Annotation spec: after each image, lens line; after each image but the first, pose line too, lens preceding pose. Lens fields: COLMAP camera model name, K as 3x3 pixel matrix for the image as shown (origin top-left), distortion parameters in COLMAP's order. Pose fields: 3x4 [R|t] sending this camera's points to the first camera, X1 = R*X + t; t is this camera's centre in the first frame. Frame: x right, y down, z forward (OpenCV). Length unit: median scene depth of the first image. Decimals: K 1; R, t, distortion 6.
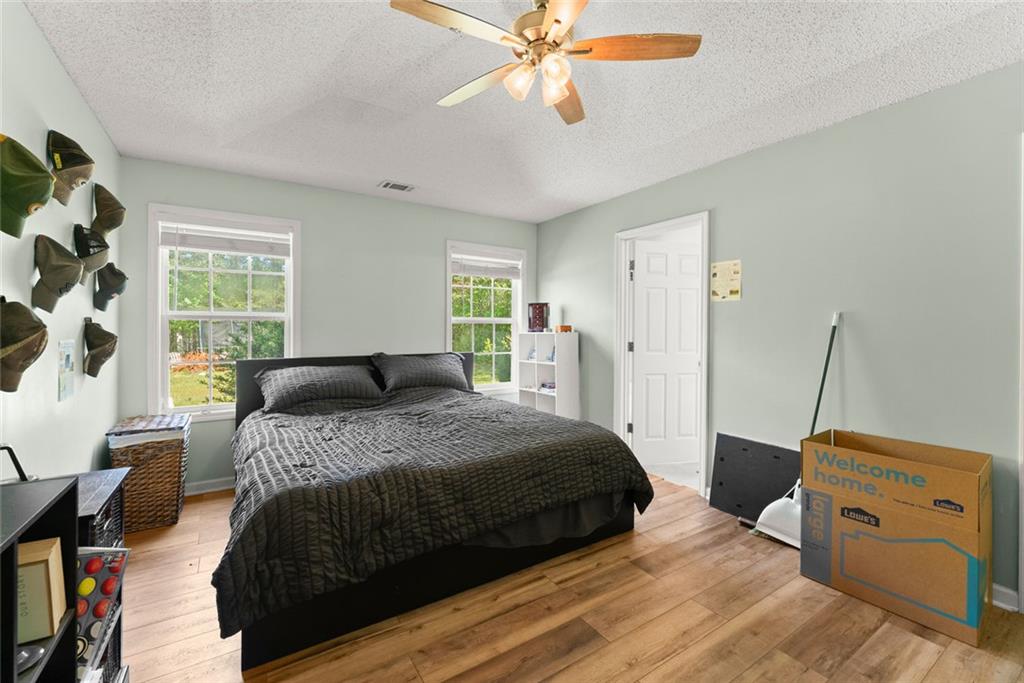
lens RADIAL K [[415.4, 0, 511.3], [0, 415.4, 332.0], [0, 0, 1]] dist [-0.001528, -0.000539]
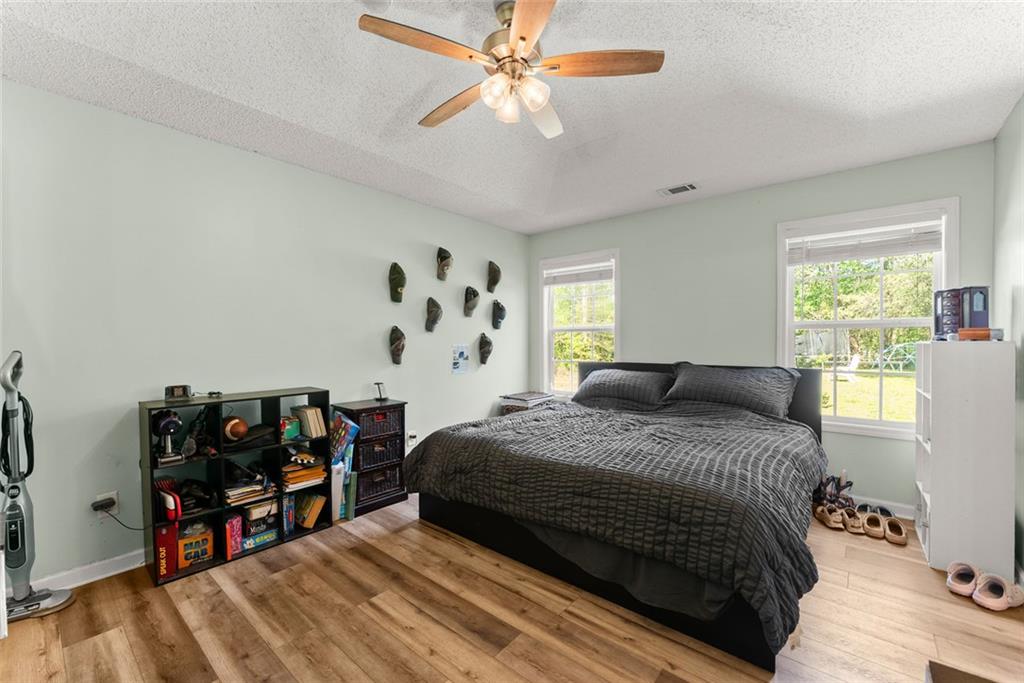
lens RADIAL K [[415.4, 0, 512.5], [0, 415.4, 347.0], [0, 0, 1]] dist [-0.001528, -0.000539]
pose [[0.308955, 0.014903, -0.950960, 0.895583], [-0.000755, 0.999881, 0.015425, 0.000776], [0.951076, -0.004048, 0.308929, 0.567300]]
